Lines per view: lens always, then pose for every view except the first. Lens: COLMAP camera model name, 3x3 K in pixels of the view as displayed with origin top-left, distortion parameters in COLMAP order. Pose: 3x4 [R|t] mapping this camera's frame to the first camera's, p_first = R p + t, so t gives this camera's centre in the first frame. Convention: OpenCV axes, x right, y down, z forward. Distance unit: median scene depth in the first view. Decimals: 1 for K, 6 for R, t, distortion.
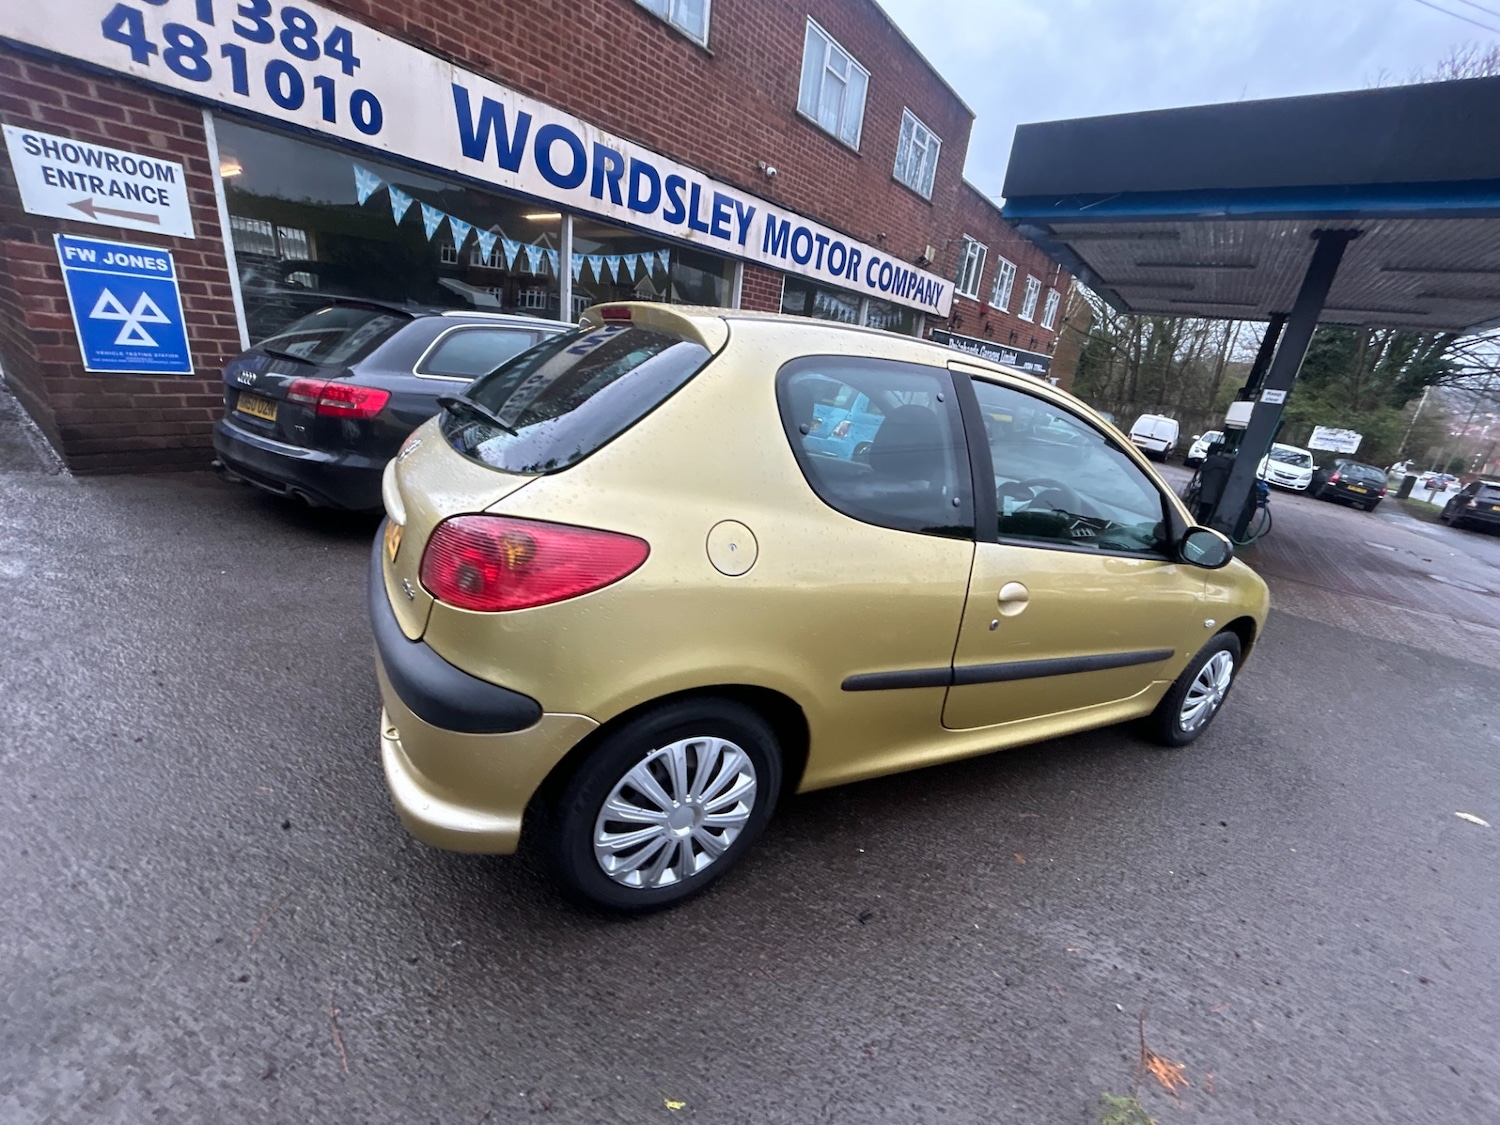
lens RADIAL K [[594.2, 0, 750.0], [0, 594.2, 562.5], [0, 0, 1]] dist [0.002170, -0.000218]
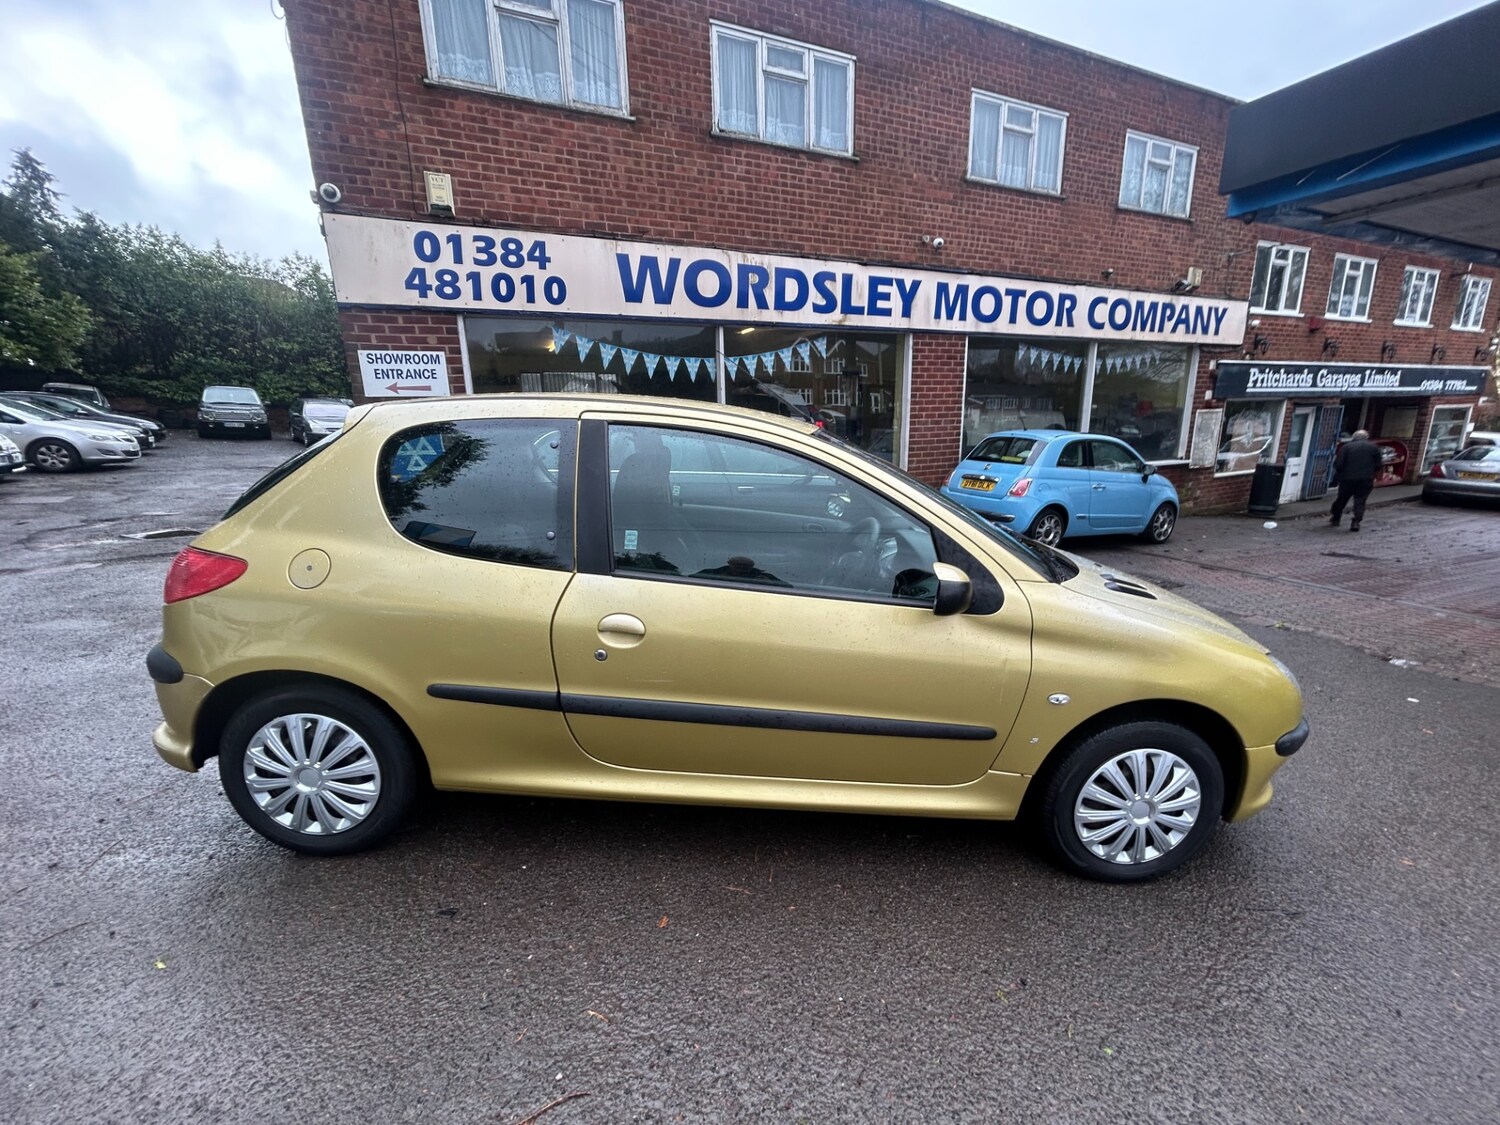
lens RADIAL K [[596.5, 0, 752.5], [0, 596.5, 564.3], [0, 0, 1]] dist [-0.002025, -0.000191]
pose [[0.878404, -0.013083, -0.477740, 0.315598], [-0.048413, 0.992047, -0.116183, 0.016024], [0.475461, 0.125184, 0.870785, 0.061708]]
